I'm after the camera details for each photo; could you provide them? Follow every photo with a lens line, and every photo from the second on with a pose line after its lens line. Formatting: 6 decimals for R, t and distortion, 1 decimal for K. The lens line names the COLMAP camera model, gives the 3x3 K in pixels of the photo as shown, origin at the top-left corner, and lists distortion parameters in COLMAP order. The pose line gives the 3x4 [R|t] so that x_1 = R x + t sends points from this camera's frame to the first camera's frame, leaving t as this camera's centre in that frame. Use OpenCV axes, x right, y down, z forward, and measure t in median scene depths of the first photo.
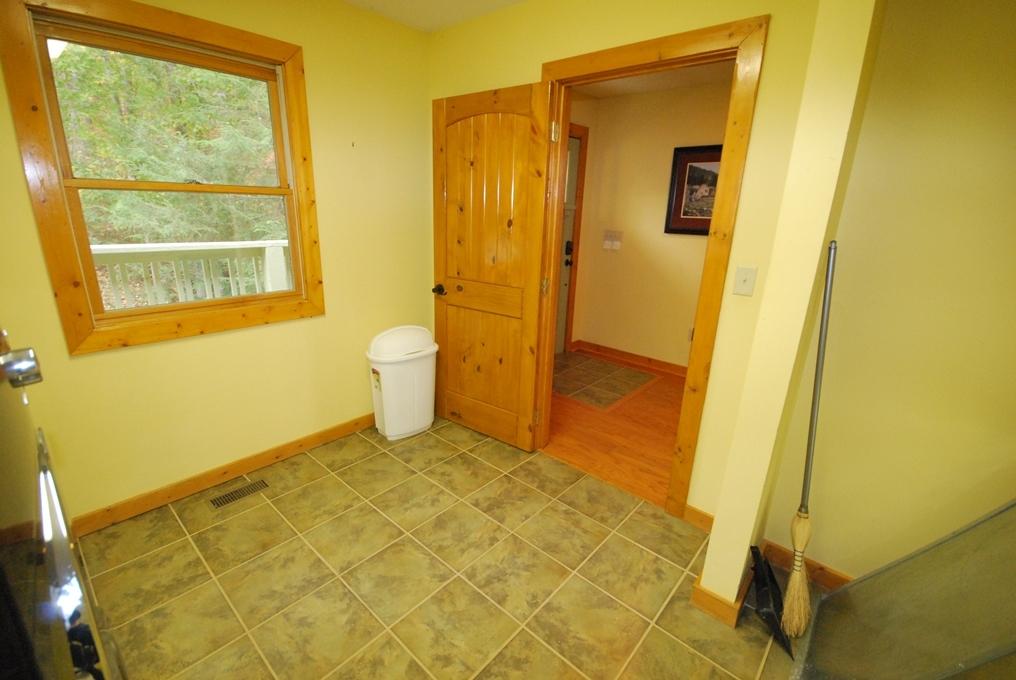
lens RADIAL K [[447.6, 0, 505.4], [0, 447.6, 334.6], [0, 0, 1]] dist [-0.004443, -0.002826]
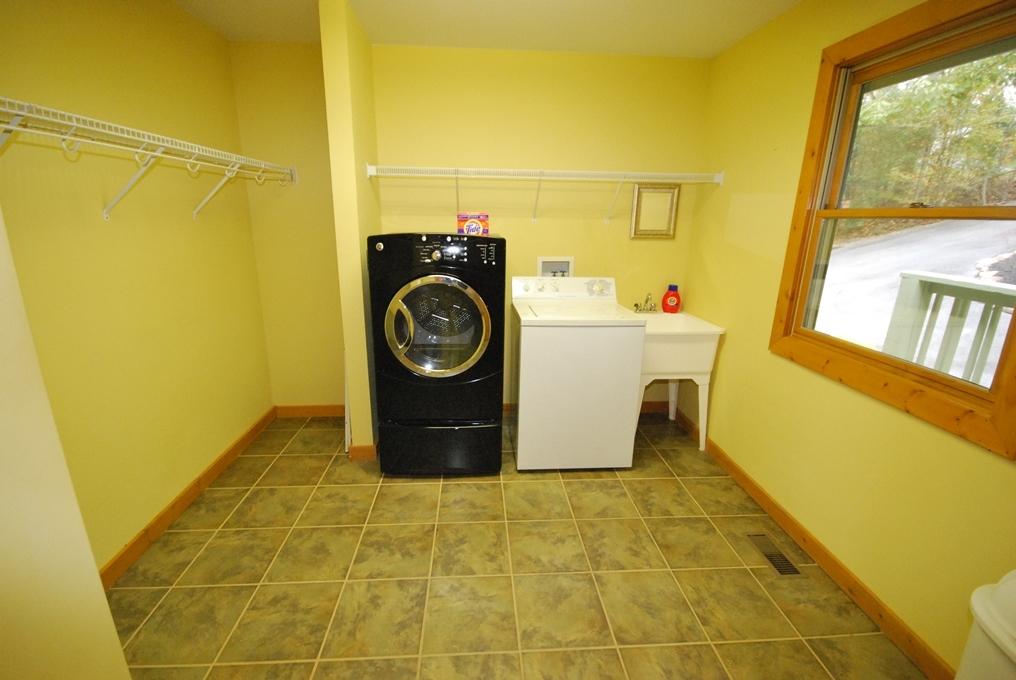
lens RADIAL K [[447.6, 0, 504.7], [0, 447.6, 345.8], [0, 0, 1]] dist [-0.004443, -0.002826]
pose [[-0.709319, 0.147076, -0.689373, 0.414459], [-0.234309, 0.873182, 0.427379, -0.322333], [0.664805, 0.464674, -0.584903, 1.219714]]
